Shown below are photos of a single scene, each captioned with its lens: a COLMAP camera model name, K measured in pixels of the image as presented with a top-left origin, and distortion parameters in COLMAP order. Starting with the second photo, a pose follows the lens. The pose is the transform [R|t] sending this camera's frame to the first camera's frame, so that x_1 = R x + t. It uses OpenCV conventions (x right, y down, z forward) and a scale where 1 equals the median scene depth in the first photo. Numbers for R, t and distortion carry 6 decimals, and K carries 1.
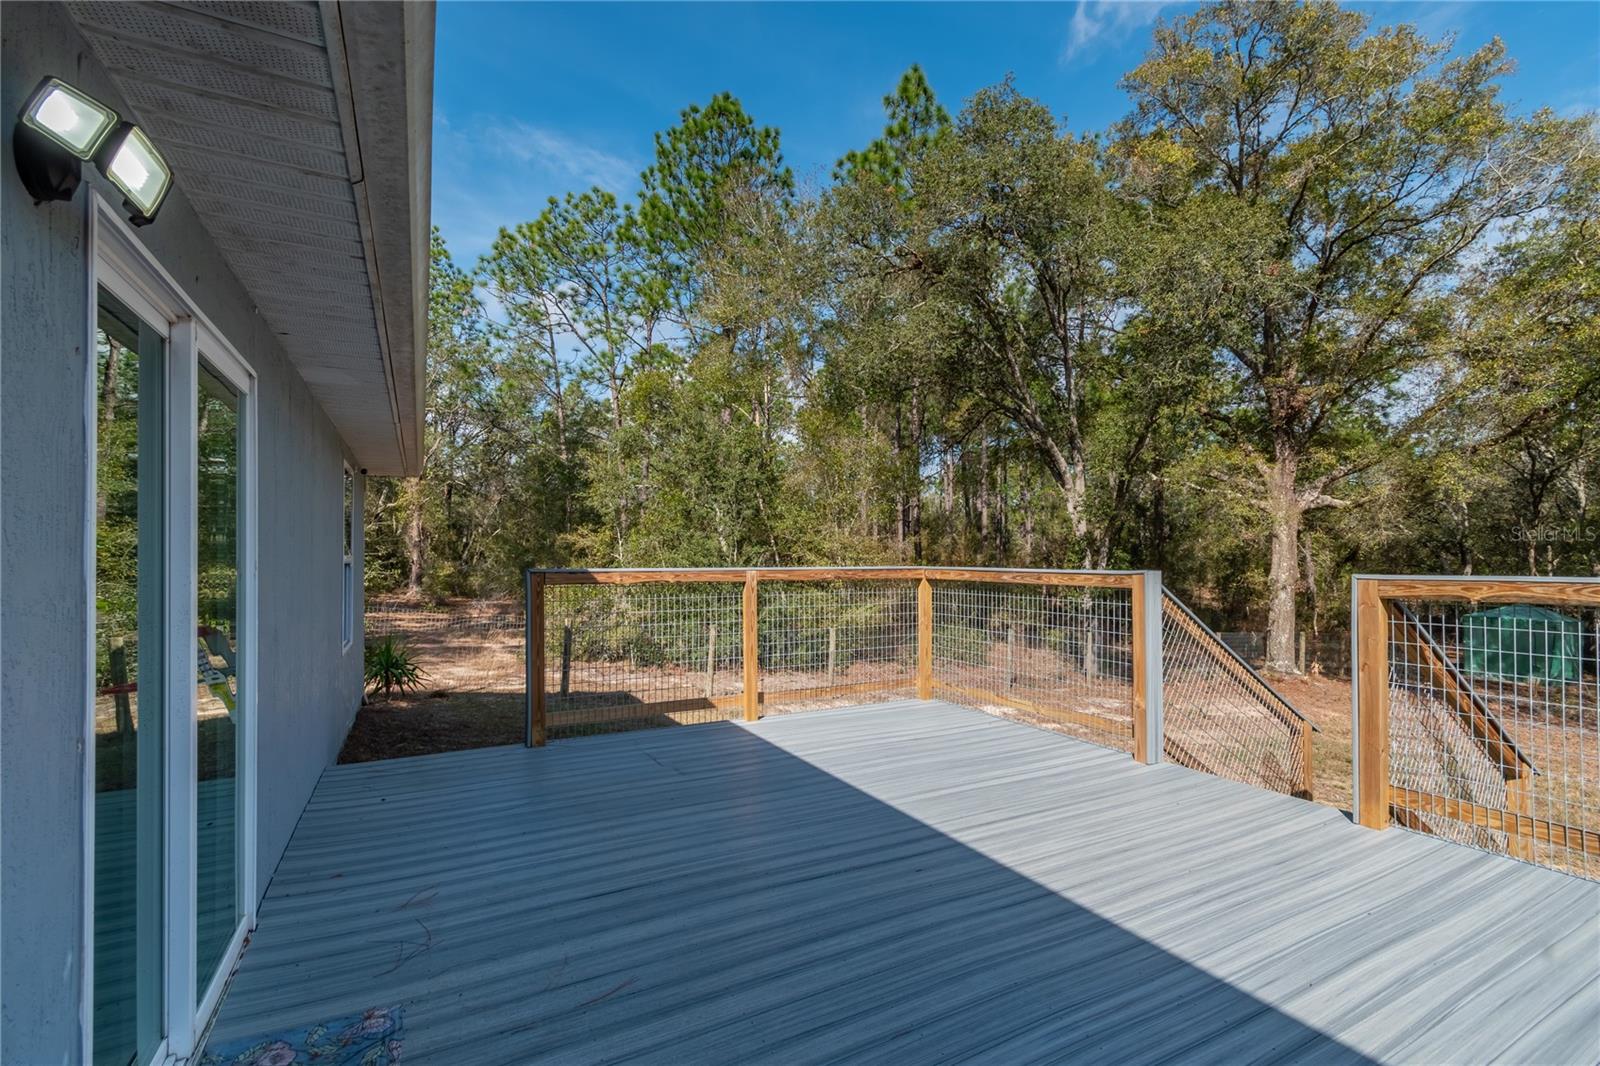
lens RADIAL K [[726.6, 0, 794.1], [0, 726.6, 548.0], [0, 0, 1]] dist [0.010580, 0.000123]
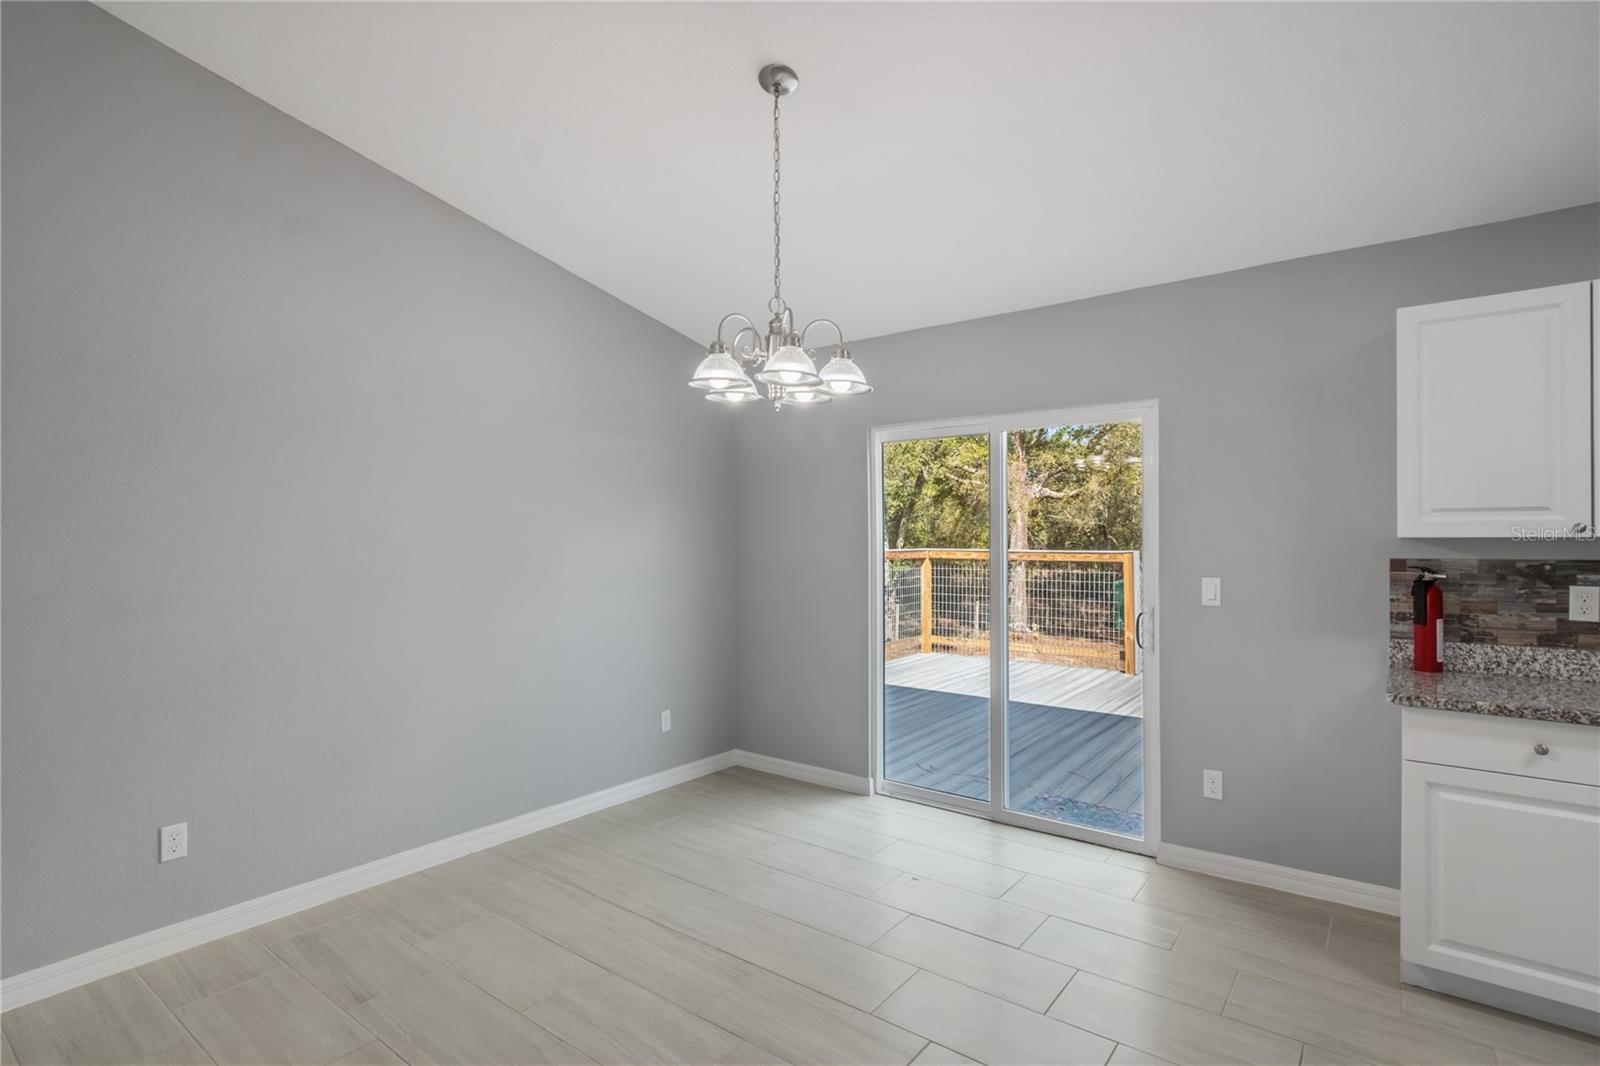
lens RADIAL K [[778.7, 0, 798.6], [0, 778.7, 526.5], [0, 0, 1]] dist [0.011373, -0.006045]
pose [[0.917394, 0.000870, 0.397980, -0.289403], [-0.000510, 0.999999, -0.001010, -0.006570], [-0.397980, 0.000723, 0.917394, -0.083837]]
